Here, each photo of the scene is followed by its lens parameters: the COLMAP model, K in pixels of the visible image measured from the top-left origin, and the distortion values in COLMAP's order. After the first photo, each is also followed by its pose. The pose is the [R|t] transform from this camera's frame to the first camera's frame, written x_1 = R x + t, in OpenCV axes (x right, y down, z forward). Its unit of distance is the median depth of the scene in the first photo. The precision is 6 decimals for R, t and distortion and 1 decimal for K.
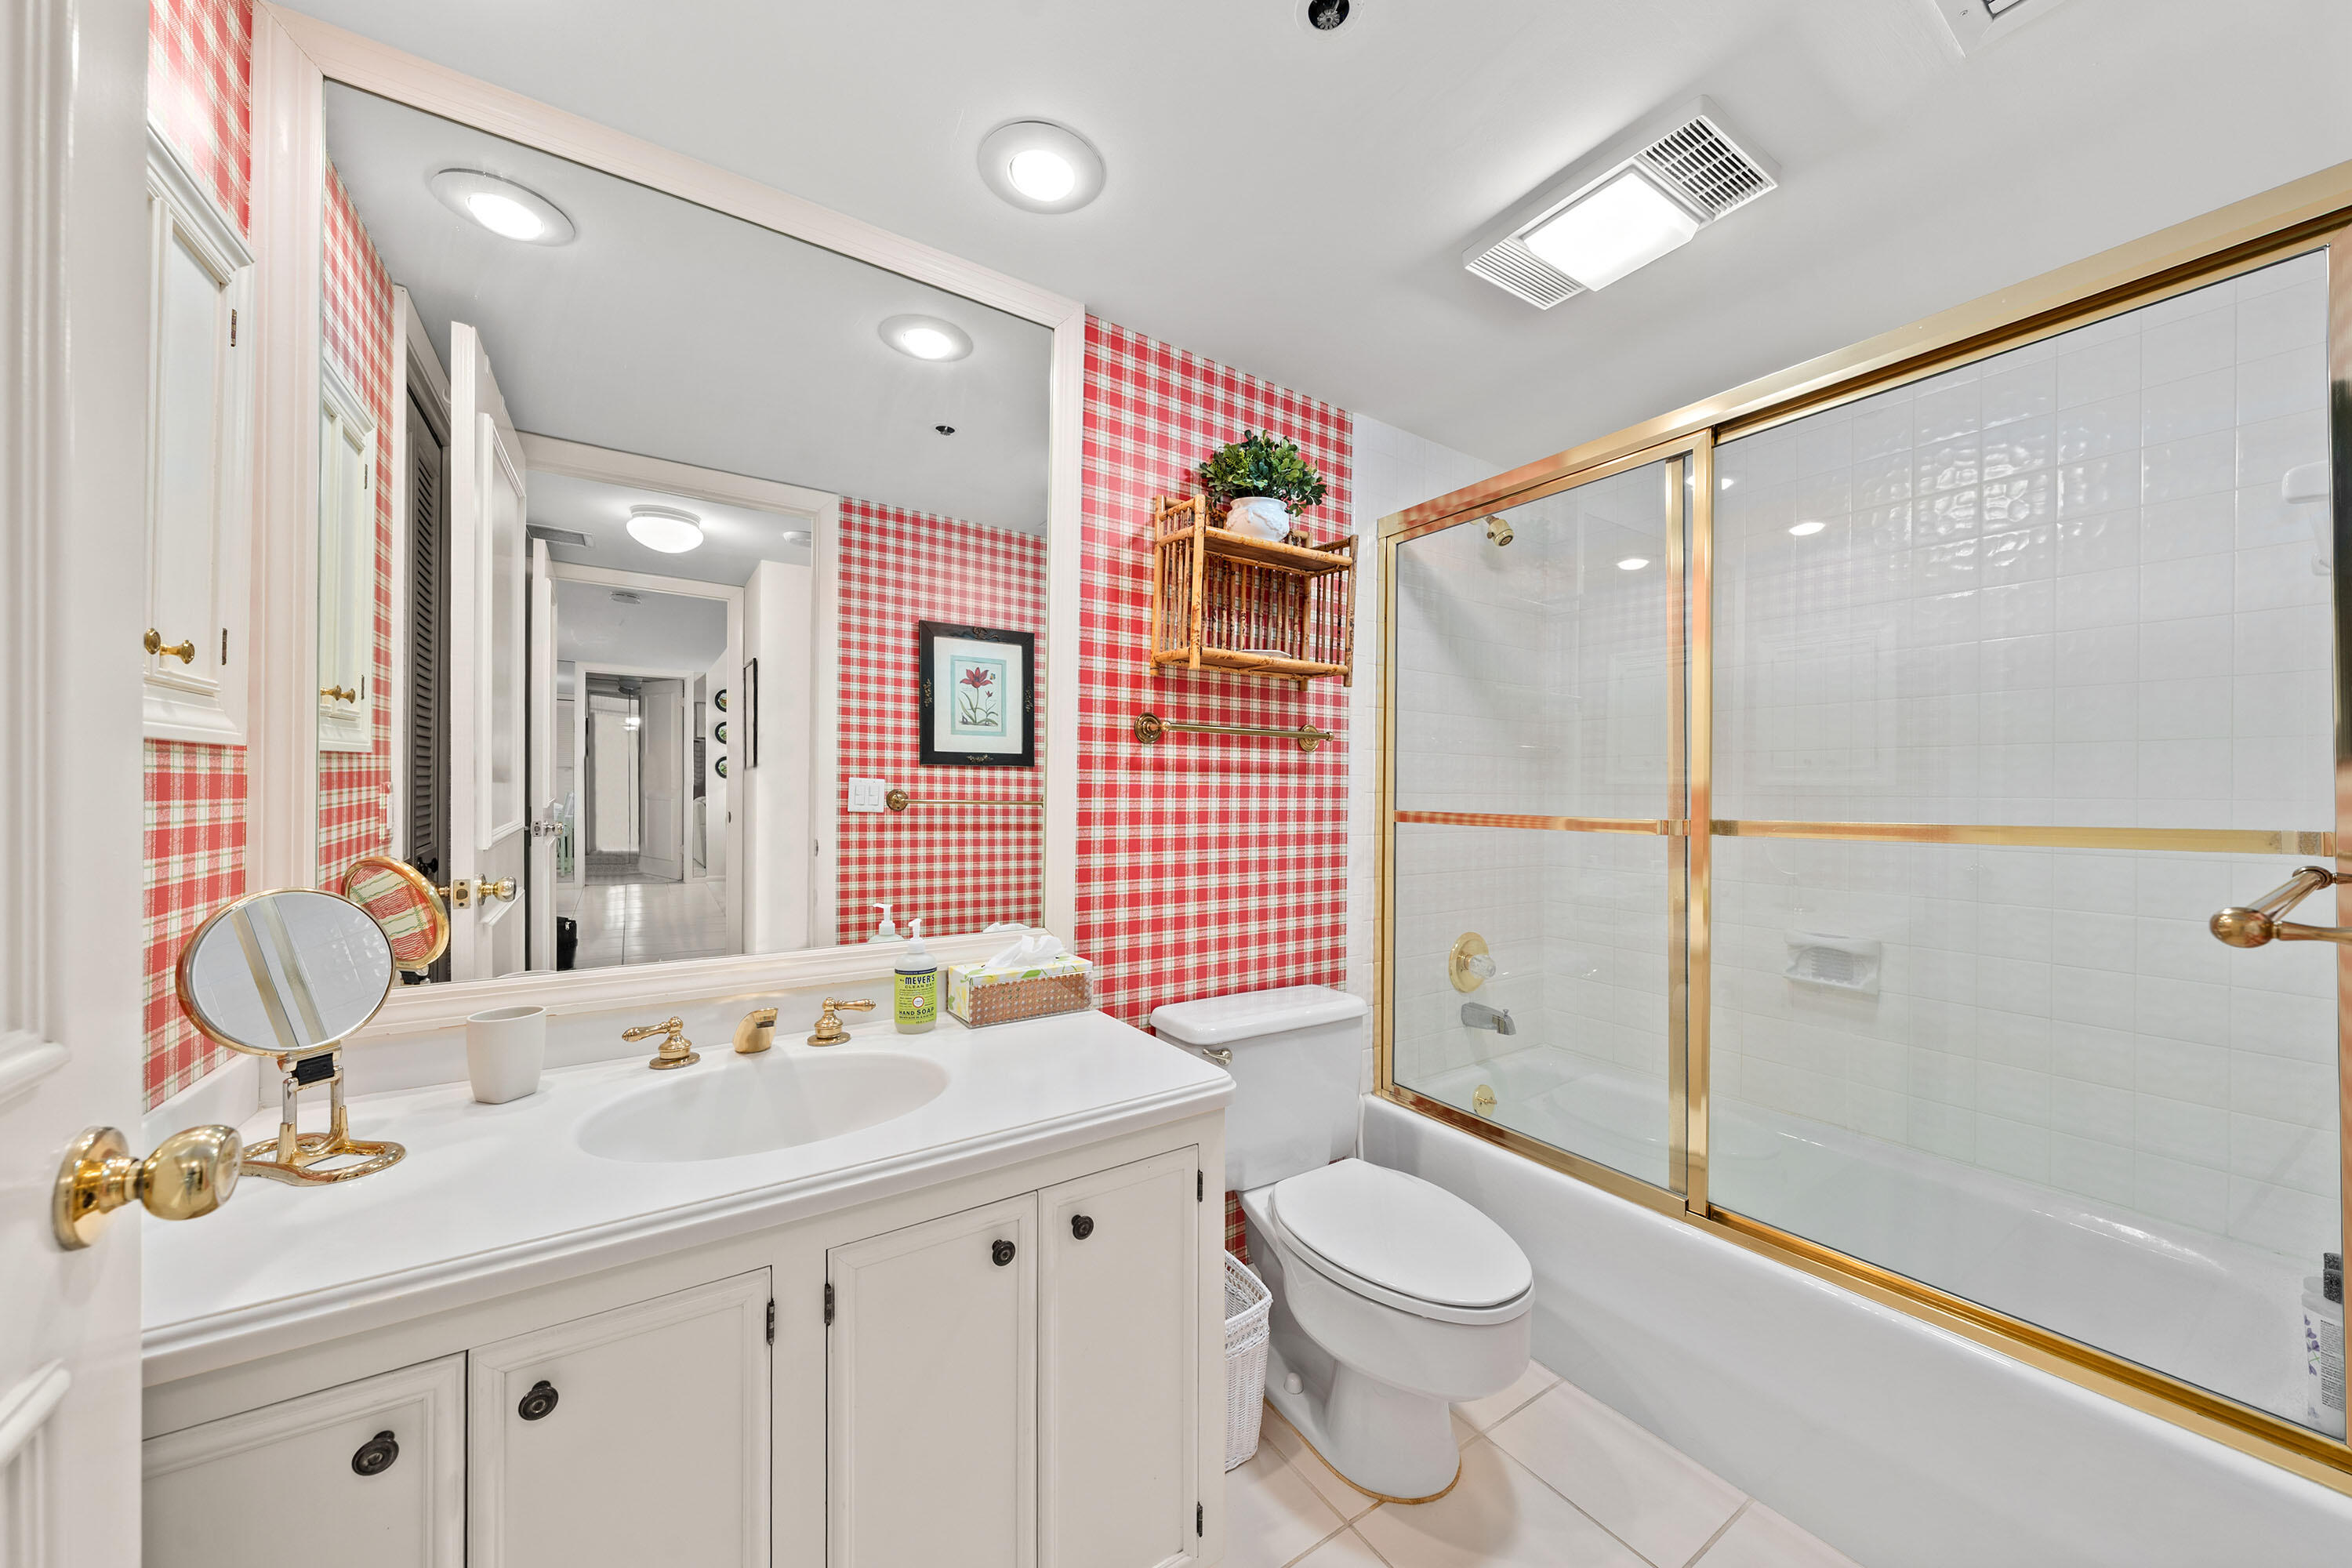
lens RADIAL K [[815.4, 0, 1173.4], [0, 815.4, 785.8], [0, 0, 1]] dist [-0.002345, 0.000963]
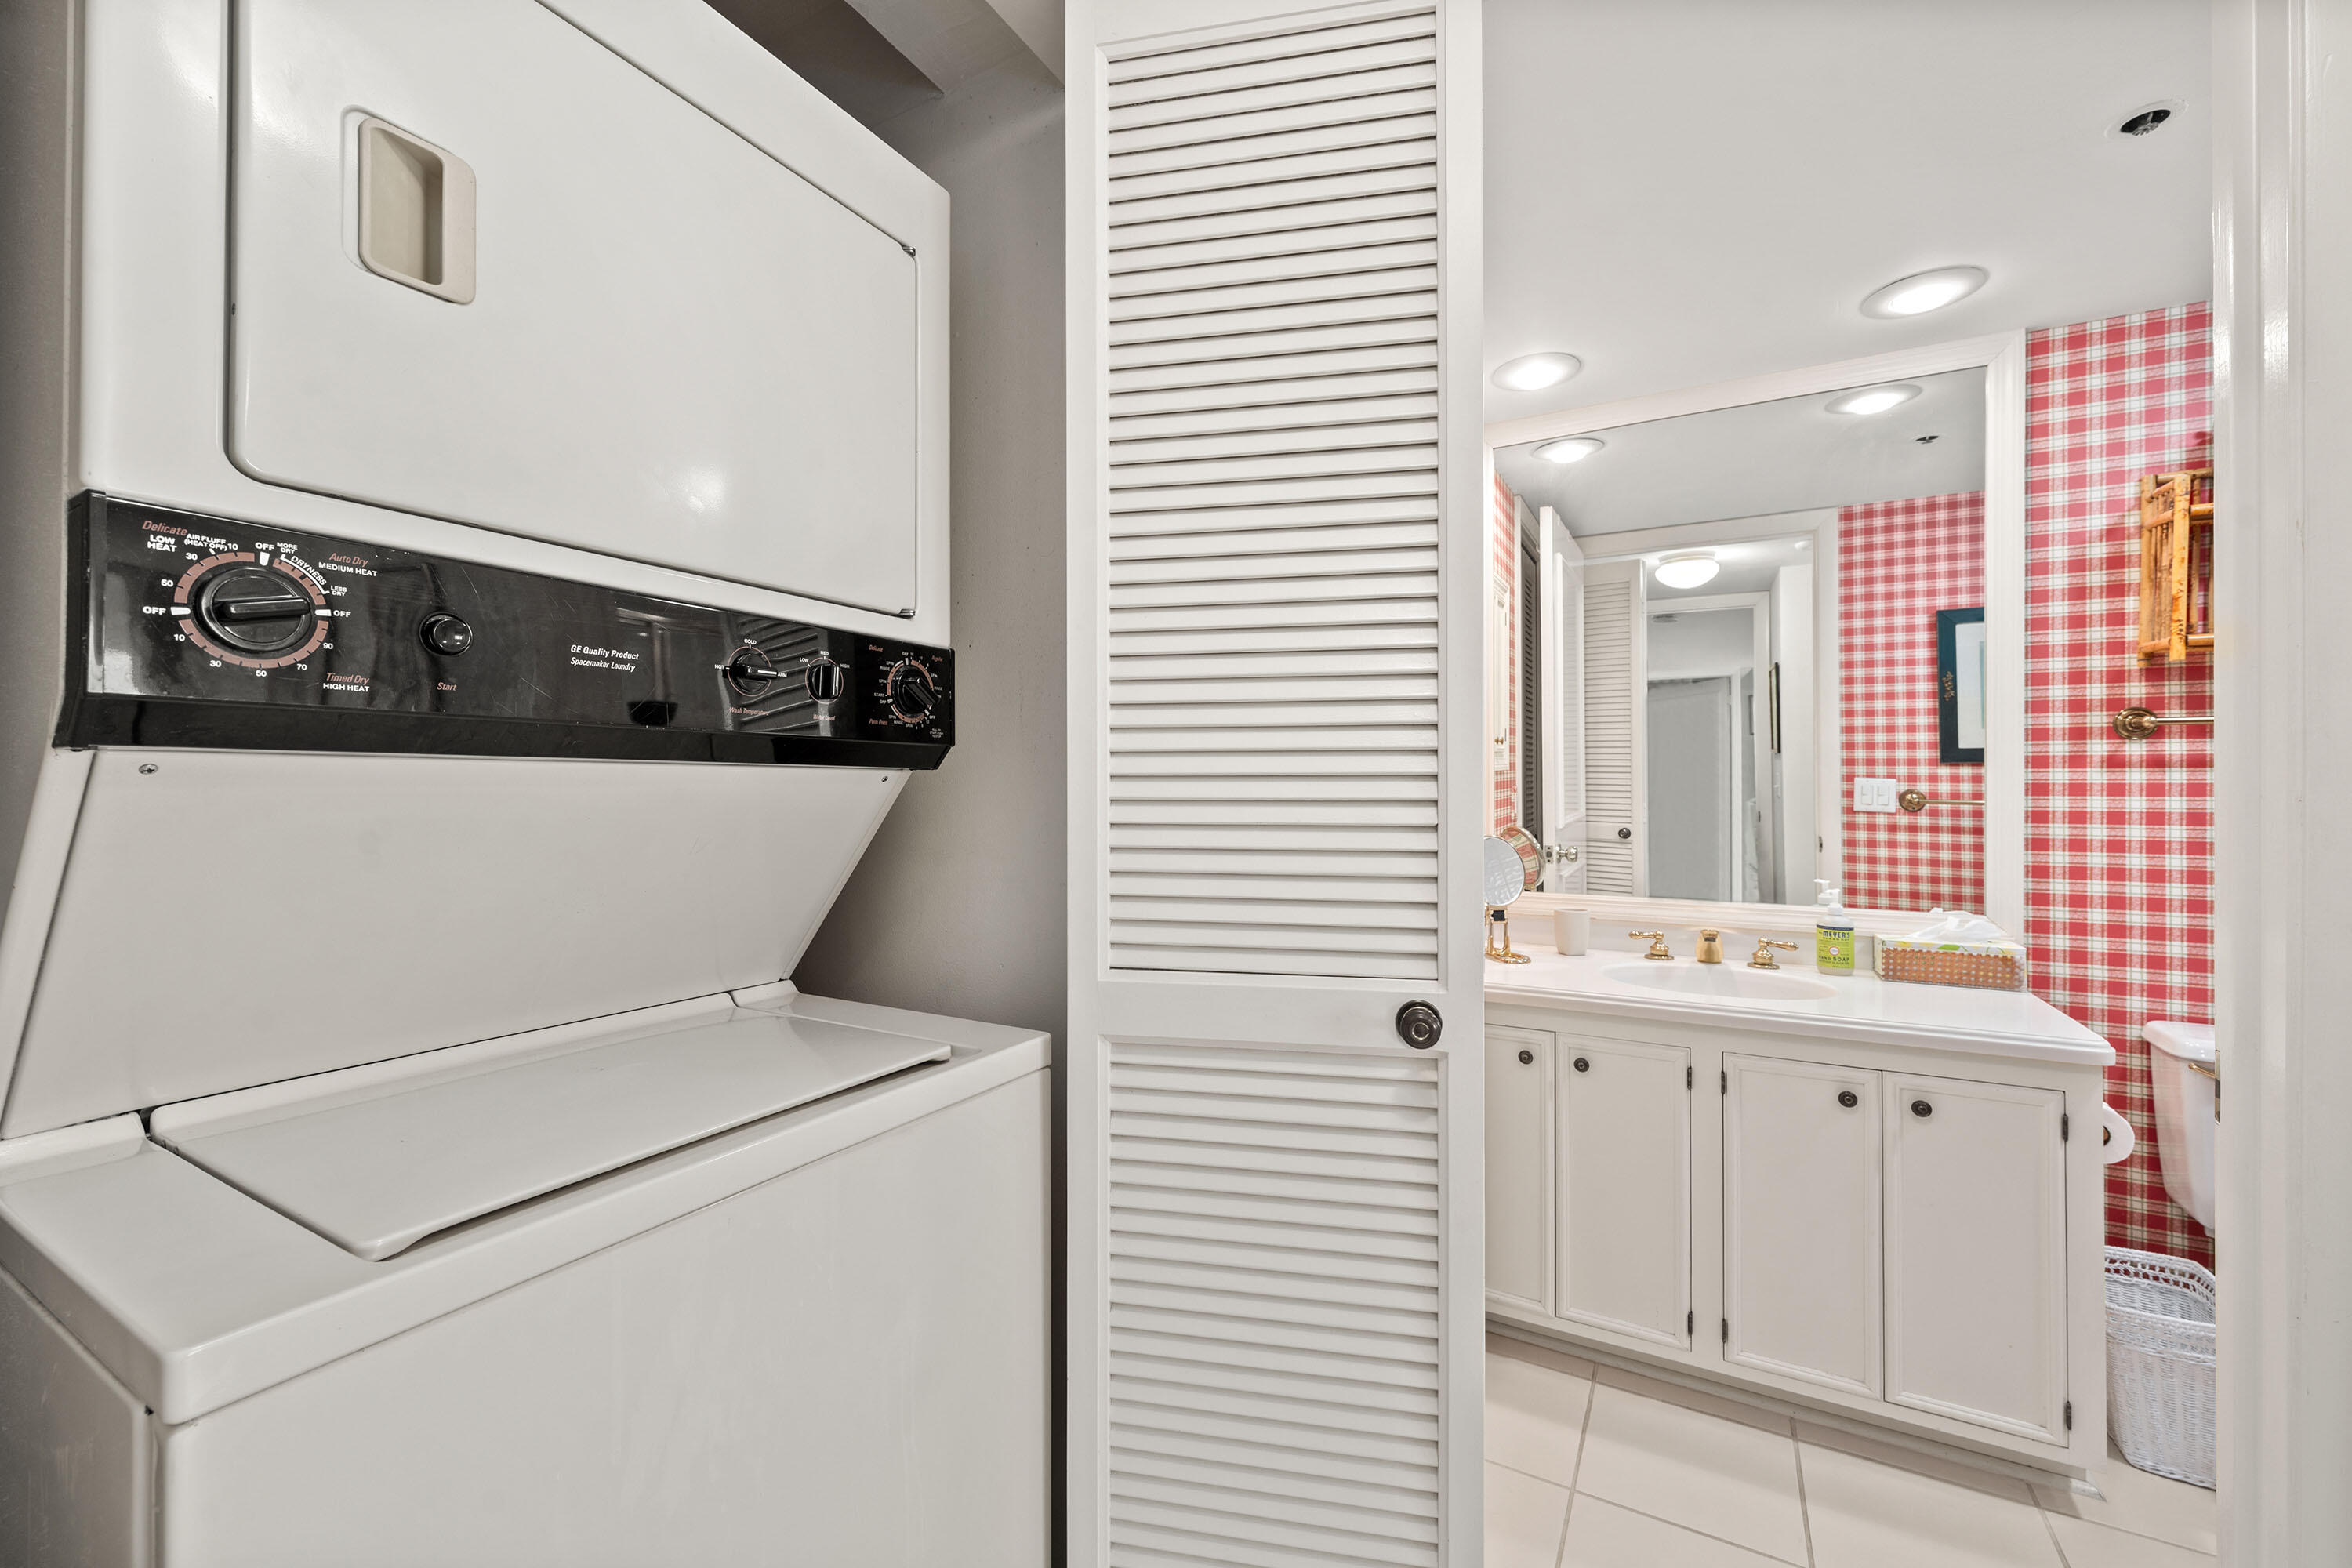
lens RADIAL K [[951.0, 0, 1173.5], [0, 951.0, 782.7], [0, 0, 1]] dist [-0.004687, 0.000301]
pose [[0.462045, -0.009424, -0.886806, 0.426098], [0.005941, 0.999954, -0.007531, -0.000077], [0.886837, -0.001789, 0.462080, -0.499580]]
